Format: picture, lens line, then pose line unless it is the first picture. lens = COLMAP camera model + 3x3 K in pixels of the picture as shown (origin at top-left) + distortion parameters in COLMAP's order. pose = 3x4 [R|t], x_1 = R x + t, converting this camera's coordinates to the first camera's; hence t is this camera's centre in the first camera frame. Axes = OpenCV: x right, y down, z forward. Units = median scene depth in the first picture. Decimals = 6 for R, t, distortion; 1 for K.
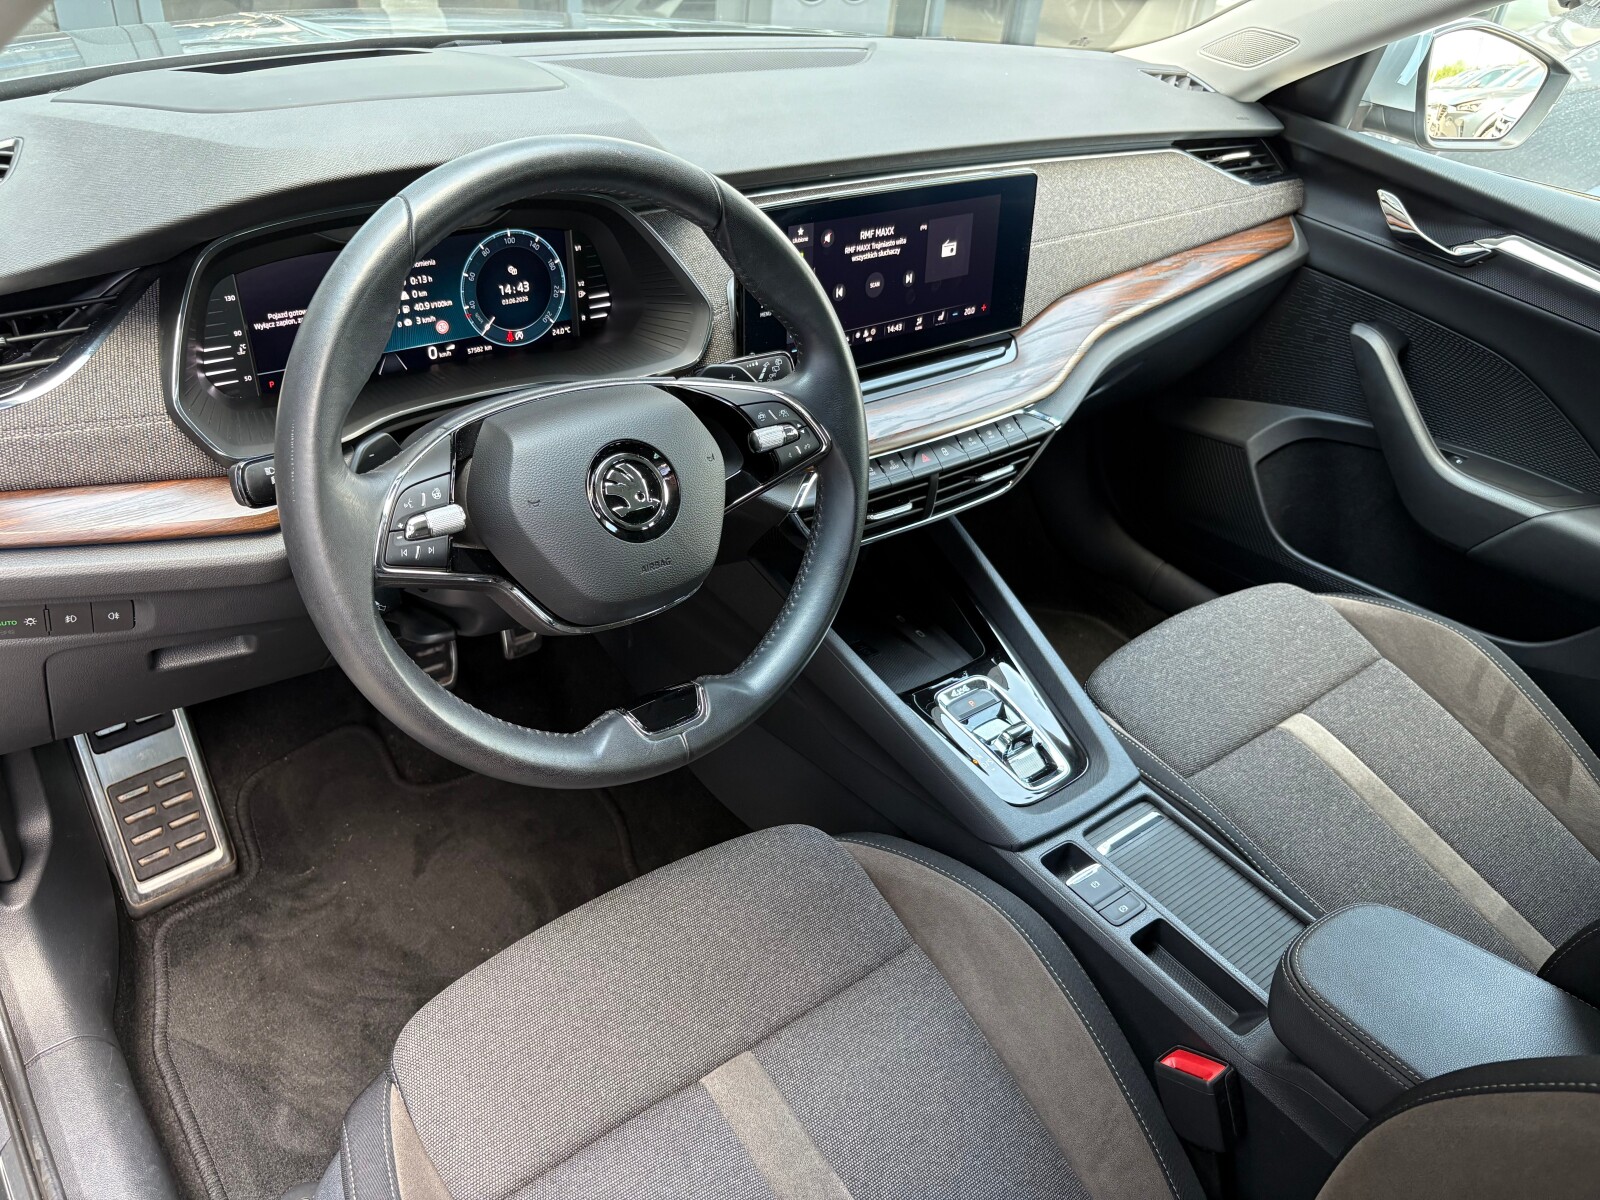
lens RADIAL K [[1236.4, 0, 800.0], [0, 1236.4, 600.0], [0, 0, 1]] dist [0.024356, -0.004428]
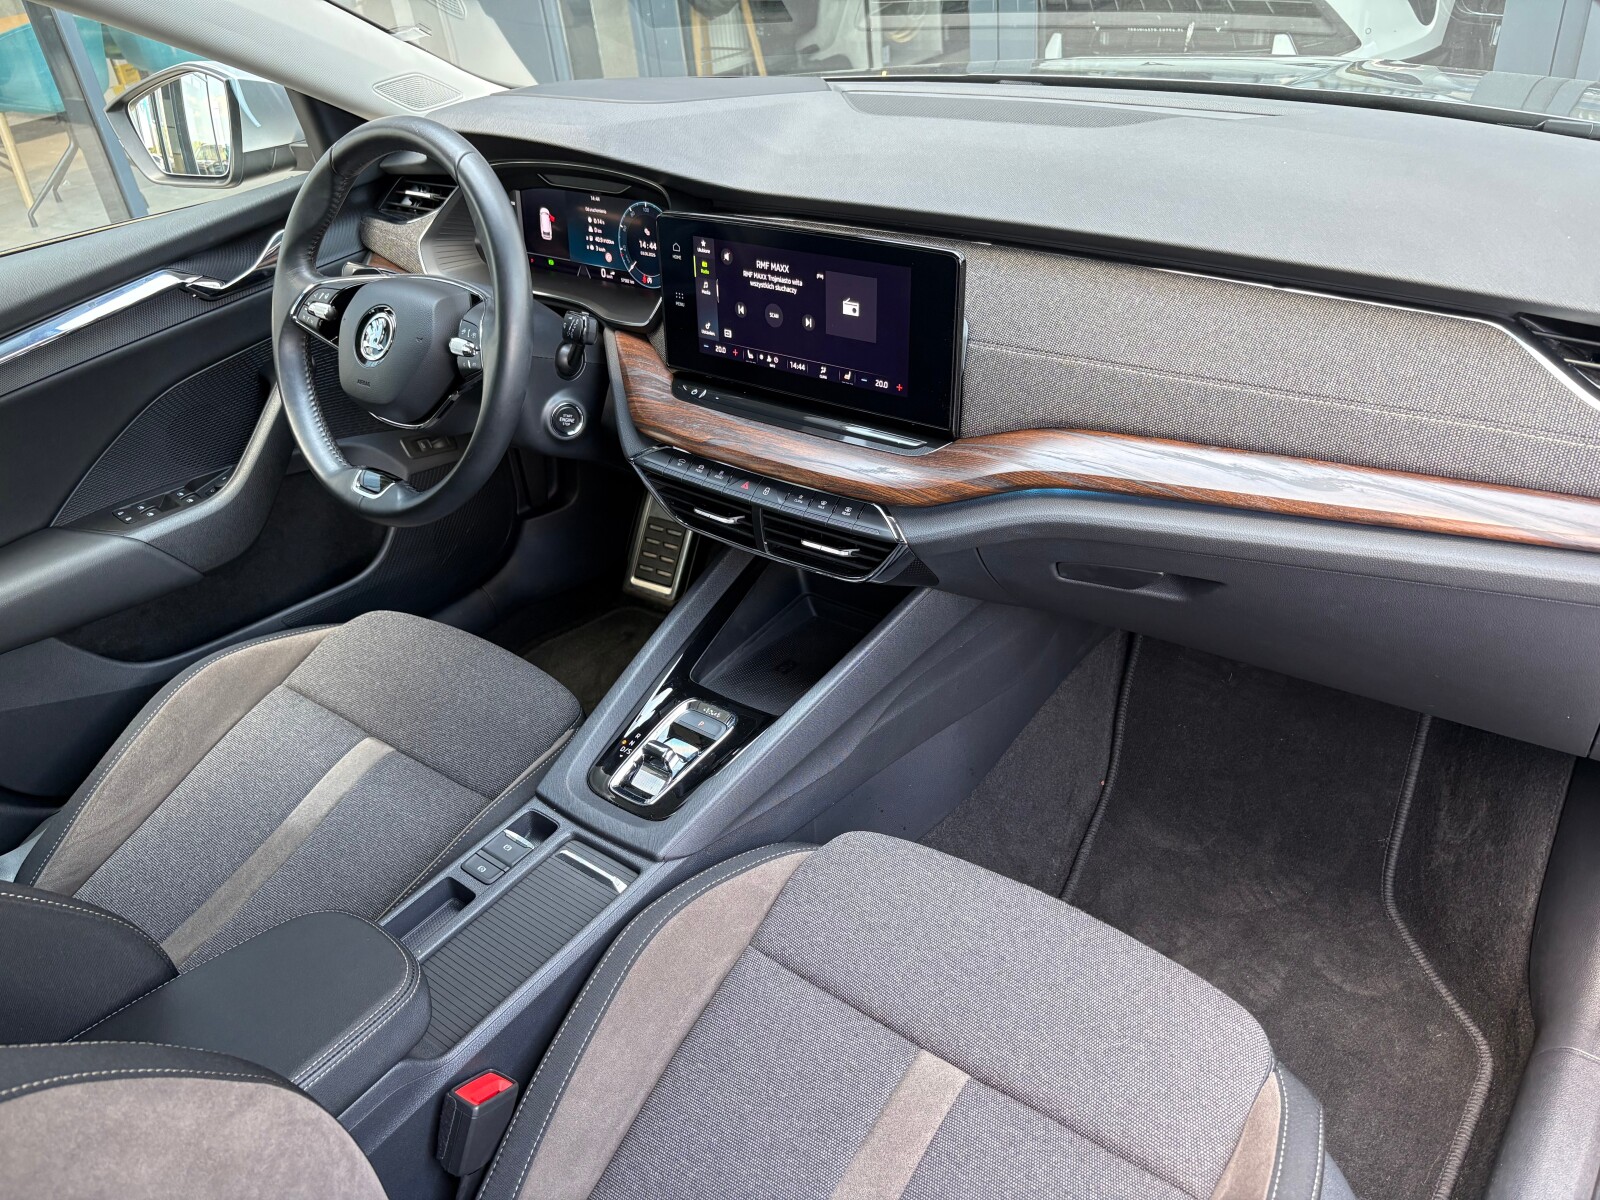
lens RADIAL K [[1219.1, 0, 808.6], [0, 1219.1, 608.9], [0, 0, 1]] dist [0.086194, -0.134879]
pose [[0.218619, 0.428592, -0.876649, 1.182159], [-0.452277, 0.840563, 0.298161, -0.399158], [0.864668, 0.331305, 0.377605, 0.769993]]
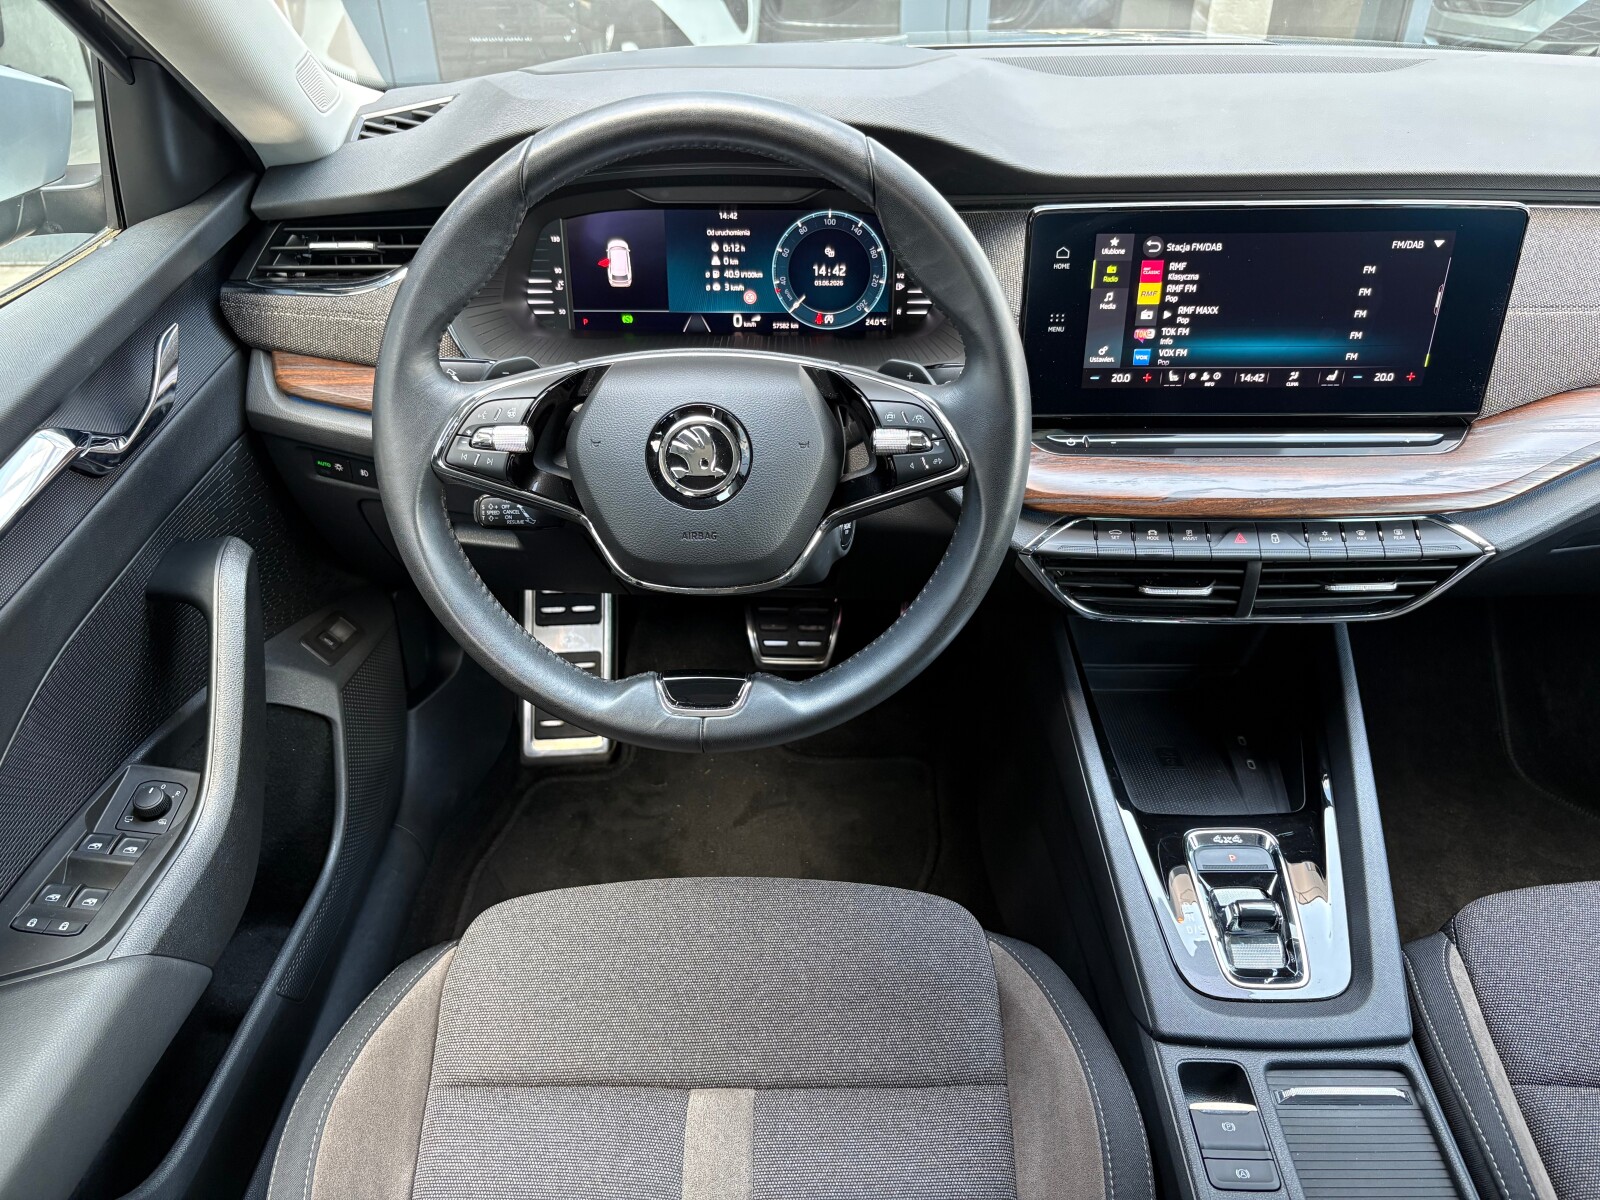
lens RADIAL K [[1219.1, 0, 808.6], [0, 1219.1, 608.9], [0, 0, 1]] dist [0.086194, -0.134879]
pose [[0.774011, 0.263432, -0.575770, 0.398169], [-0.286081, 0.956730, 0.053152, -0.037530], [0.564859, 0.123577, 0.815882, 0.215192]]
